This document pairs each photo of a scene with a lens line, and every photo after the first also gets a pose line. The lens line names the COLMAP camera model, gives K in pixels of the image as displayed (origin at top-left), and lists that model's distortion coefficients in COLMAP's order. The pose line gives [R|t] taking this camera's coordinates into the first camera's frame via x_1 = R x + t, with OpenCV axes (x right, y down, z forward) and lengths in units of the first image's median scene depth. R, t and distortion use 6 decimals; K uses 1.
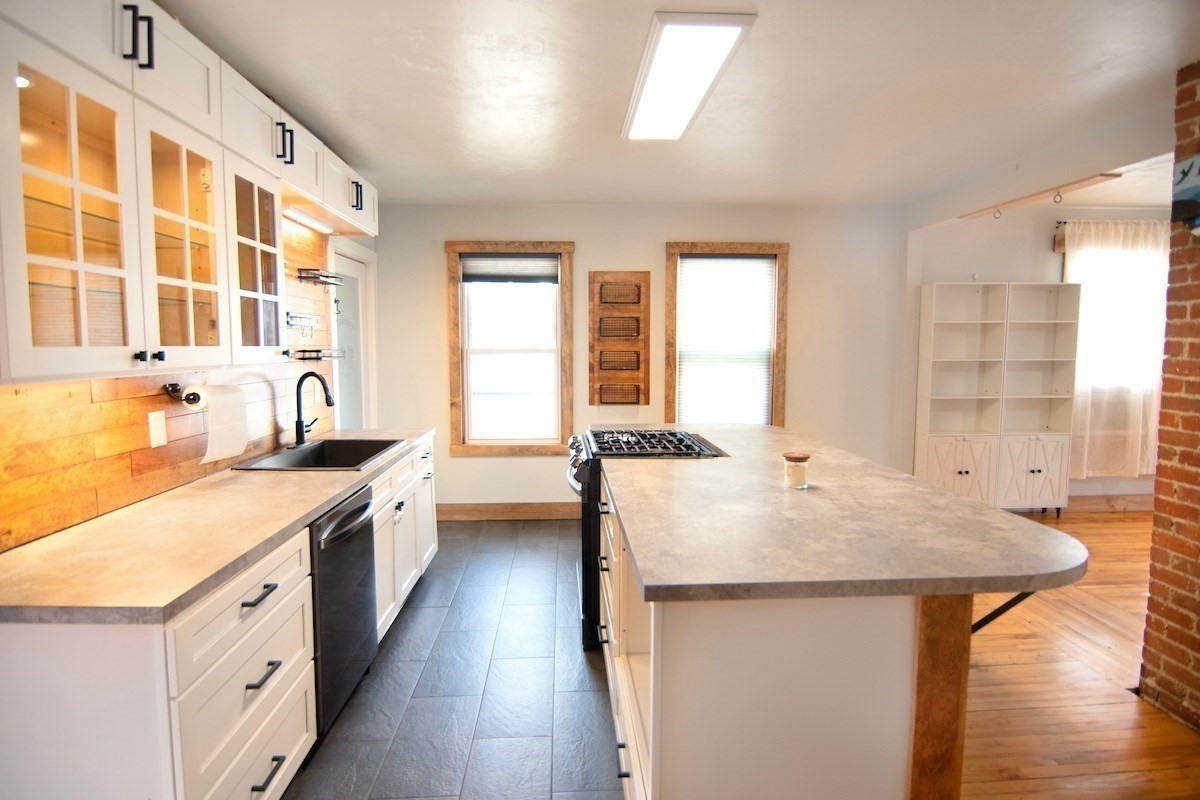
lens RADIAL K [[633.7, 0, 590.5], [0, 633.7, 399.6], [0, 0, 1]] dist [0.001905, -0.017878]
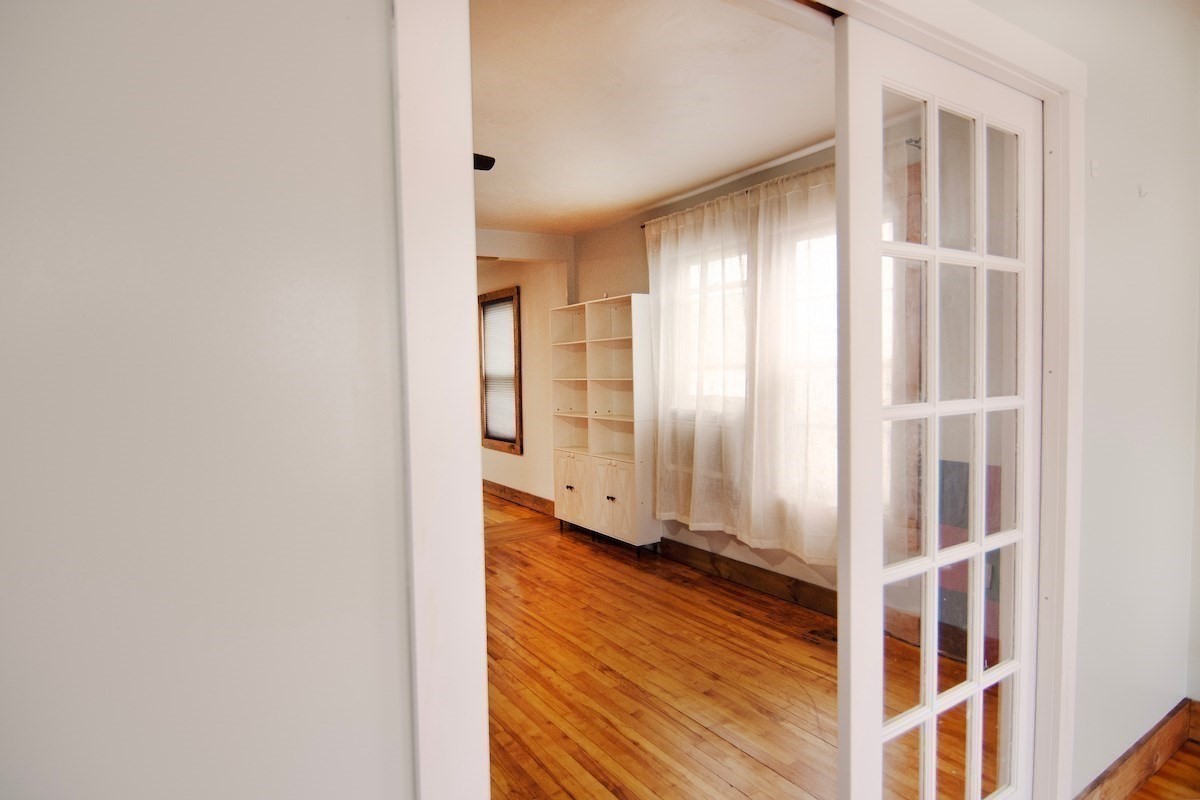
lens RADIAL K [[666.1, 0, 589.6], [0, 666.1, 397.3], [0, 0, 1]] dist [0.000460, -0.021582]
pose [[0.503168, 0.028917, -0.863705, 1.543144], [-0.053934, 0.998542, 0.002011, -0.036232], [0.862504, 0.045571, 0.503994, 0.470325]]
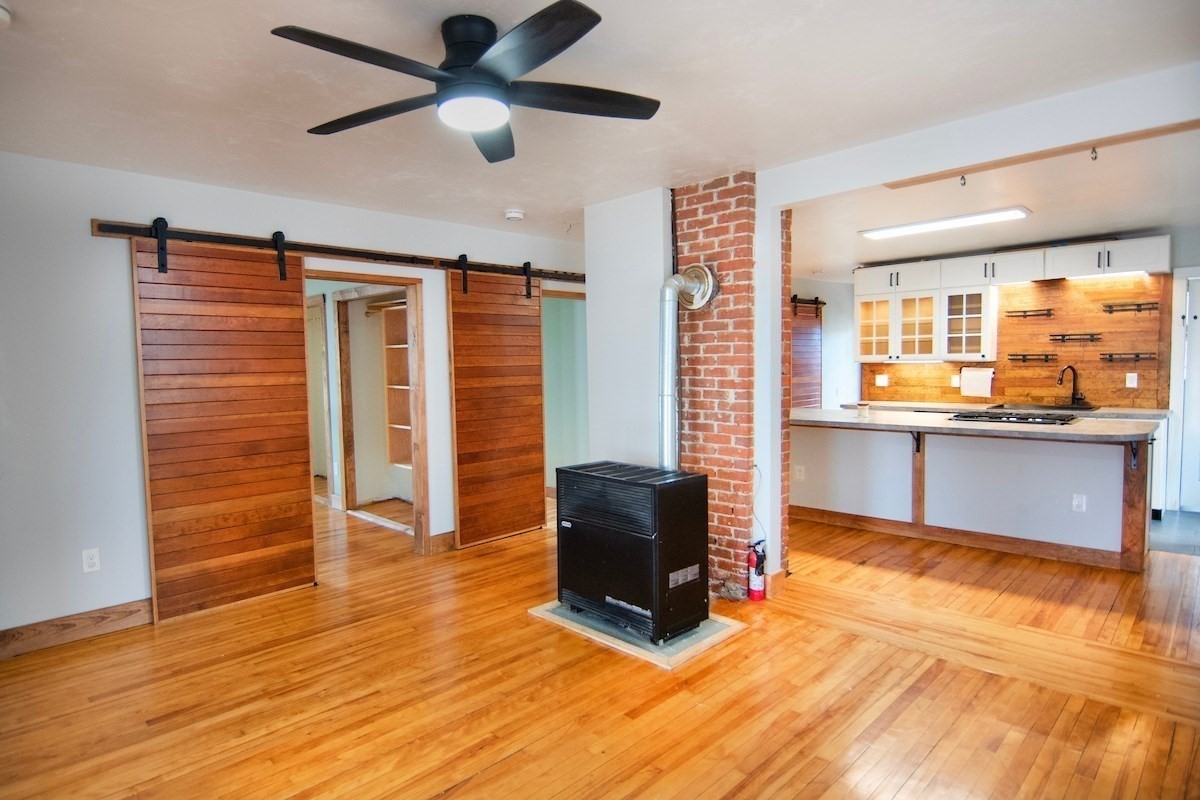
lens RADIAL K [[651.6, 0, 590.6], [0, 651.6, 400.6], [0, 0, 1]] dist [0.005702, -0.019442]
pose [[-0.733243, 0.056810, -0.677590, 1.214252], [-0.038173, 0.991493, 0.124436, -0.081796], [0.678895, 0.117107, -0.724837, 0.939184]]
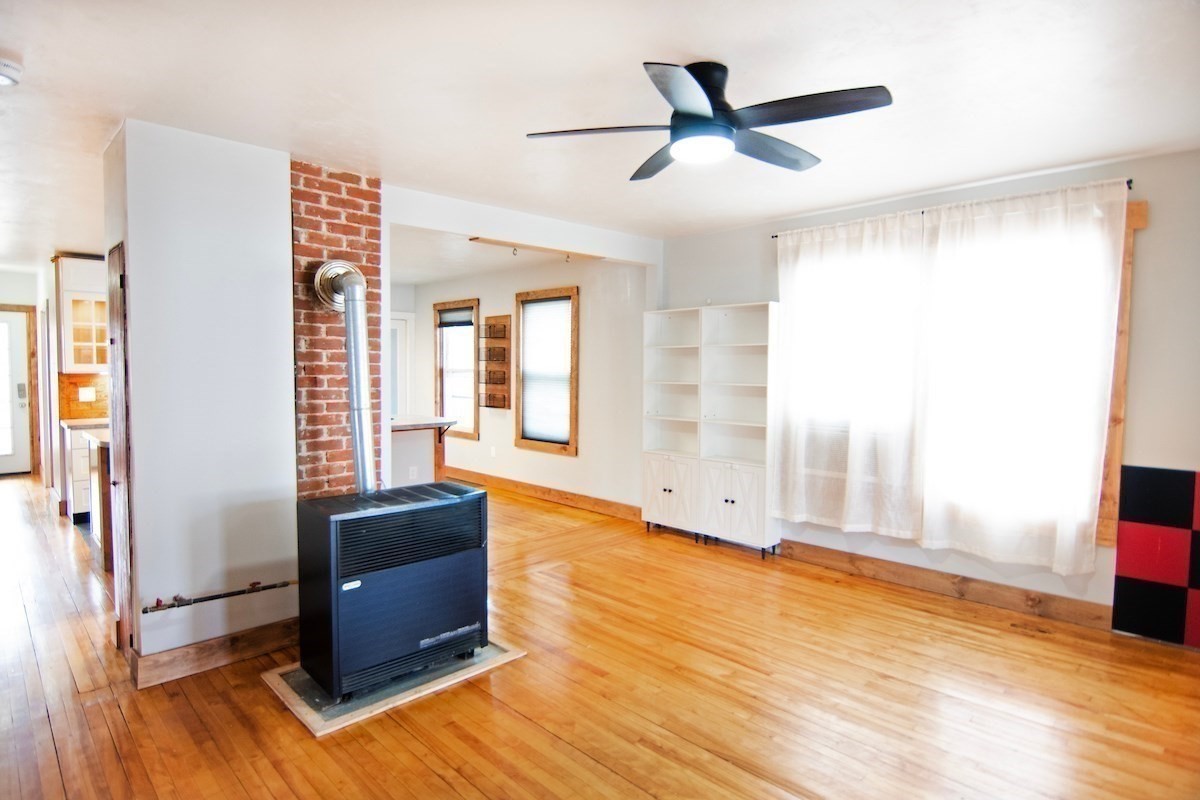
lens RADIAL K [[633.7, 0, 590.5], [0, 633.7, 399.6], [0, 0, 1]] dist [0.001905, -0.017878]
pose [[0.672438, 0.044686, -0.738803, 1.267749], [-0.071355, 0.997440, -0.004615, -0.020391], [0.736706, 0.055821, 0.673905, 0.193017]]
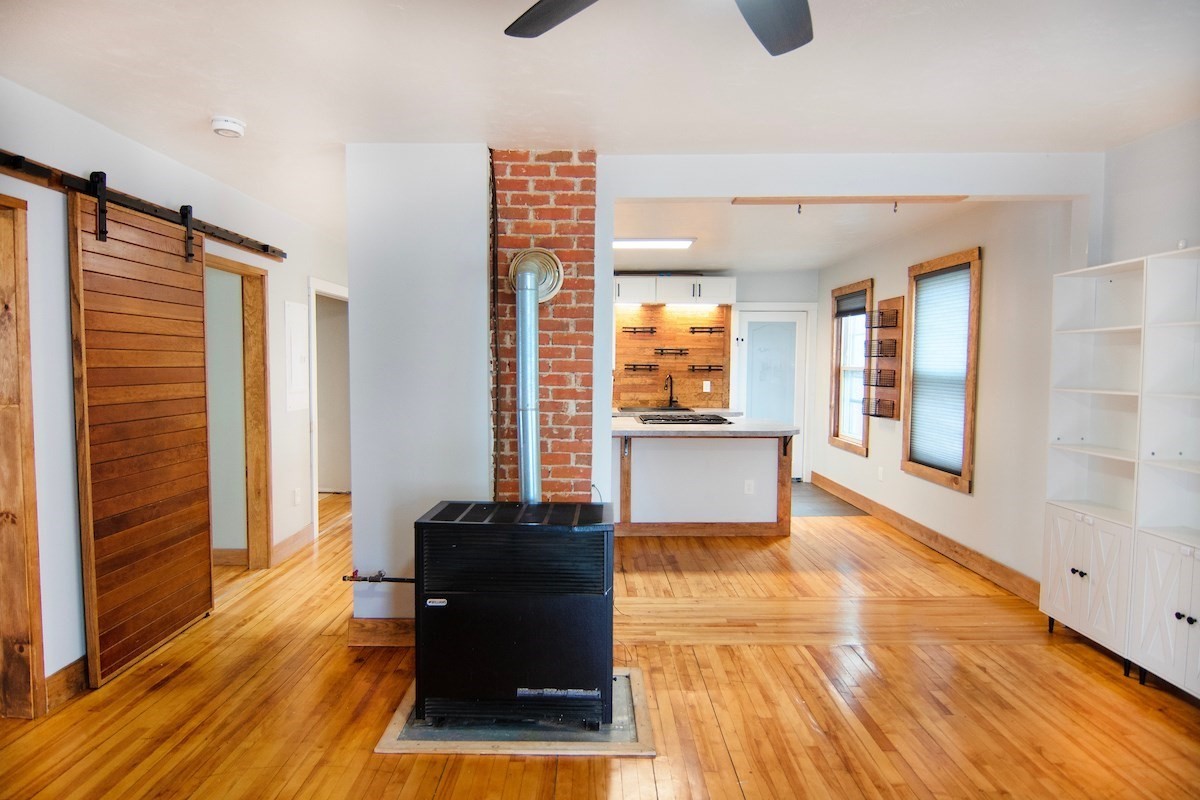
lens RADIAL K [[655.0, 0, 590.3], [0, 655.0, 399.4], [0, 0, 1]] dist [0.004771, -0.018542]
pose [[-0.039867, 0.058492, -0.997492, 1.233358], [-0.091909, 0.993838, 0.061951, -0.048798], [0.994969, 0.094149, -0.034246, 0.529686]]
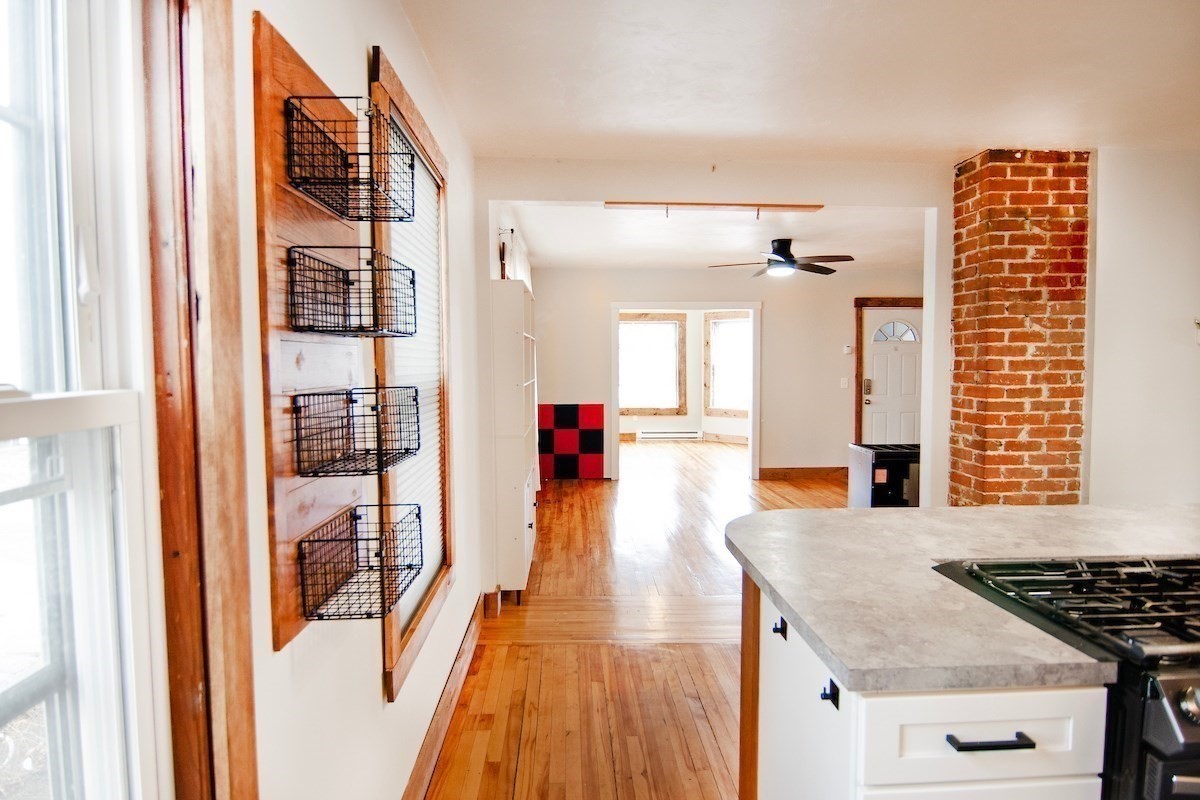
lens RADIAL K [[658.5, 0, 589.0], [0, 658.5, 399.7], [0, 0, 1]] dist [0.004442, -0.021042]
pose [[0.012429, -0.055369, 0.998389, -0.221086], [0.090019, 0.994473, 0.054032, -0.078584], [-0.995862, 0.089203, 0.017345, 0.899562]]
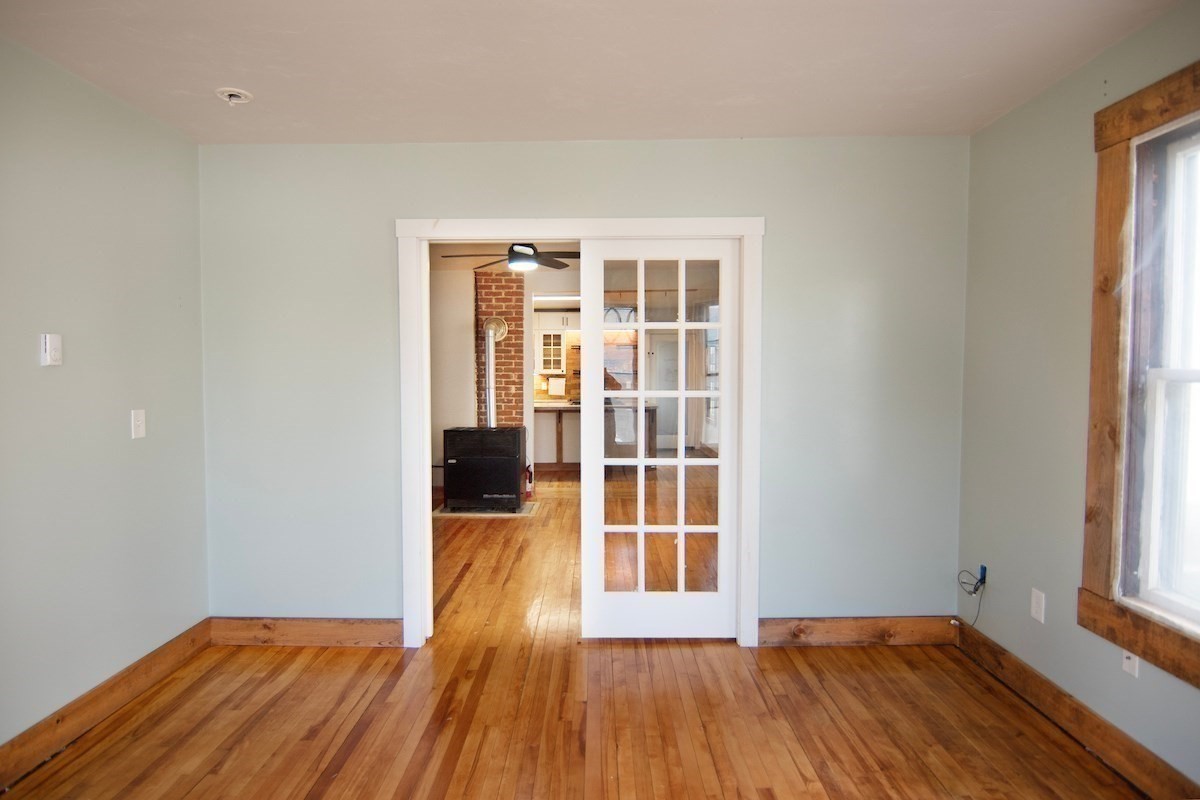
lens RADIAL K [[671.4, 0, 600.0], [0, 671.4, 400.0], [0, 0, 1]] dist [-0.001472, -0.022720]
pose [[-0.038805, 0.044770, -0.998243, 2.041982], [-0.085687, 0.995167, 0.047963, -0.060655], [0.995566, 0.087397, -0.034782, 0.733897]]
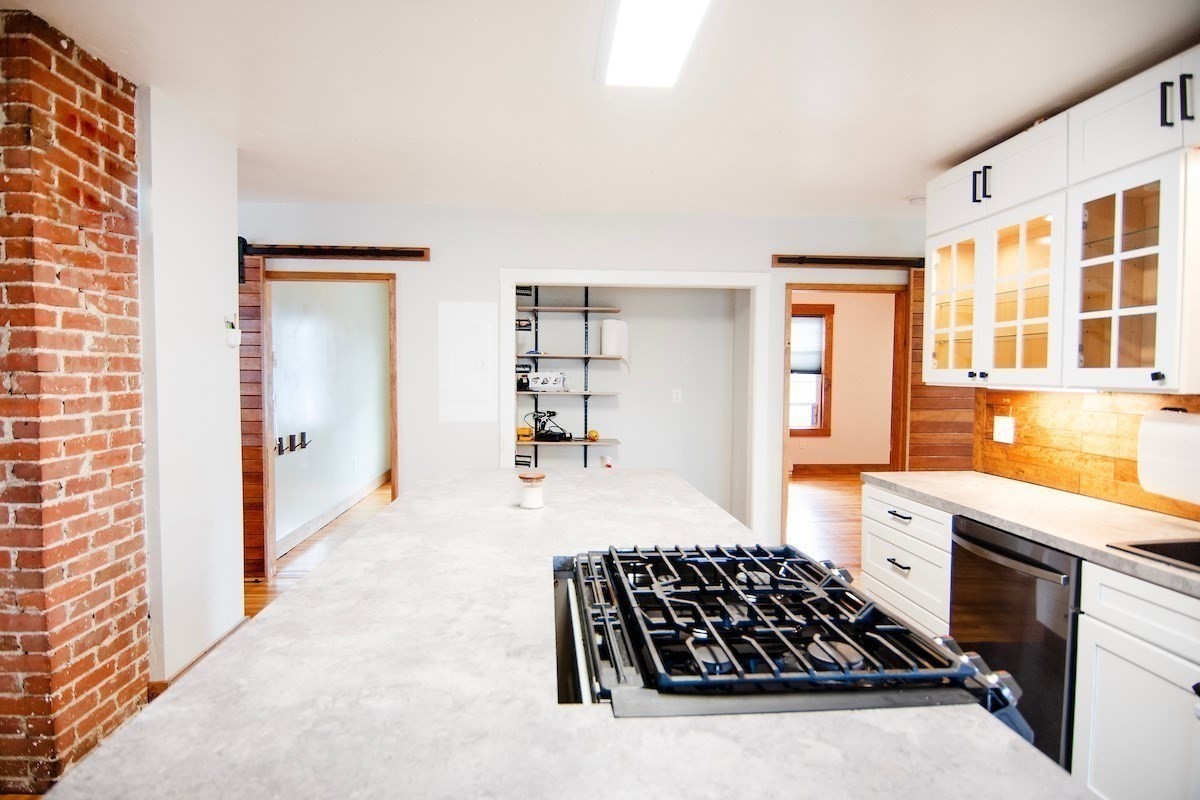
lens RADIAL K [[633.7, 0, 590.5], [0, 633.7, 399.6], [0, 0, 1]] dist [0.001905, -0.017878]
pose [[-0.999697, -0.005834, -0.023918, 0.119414], [-0.008840, 0.991789, 0.127580, -0.071262], [0.022977, 0.127753, -0.991540, 0.904722]]
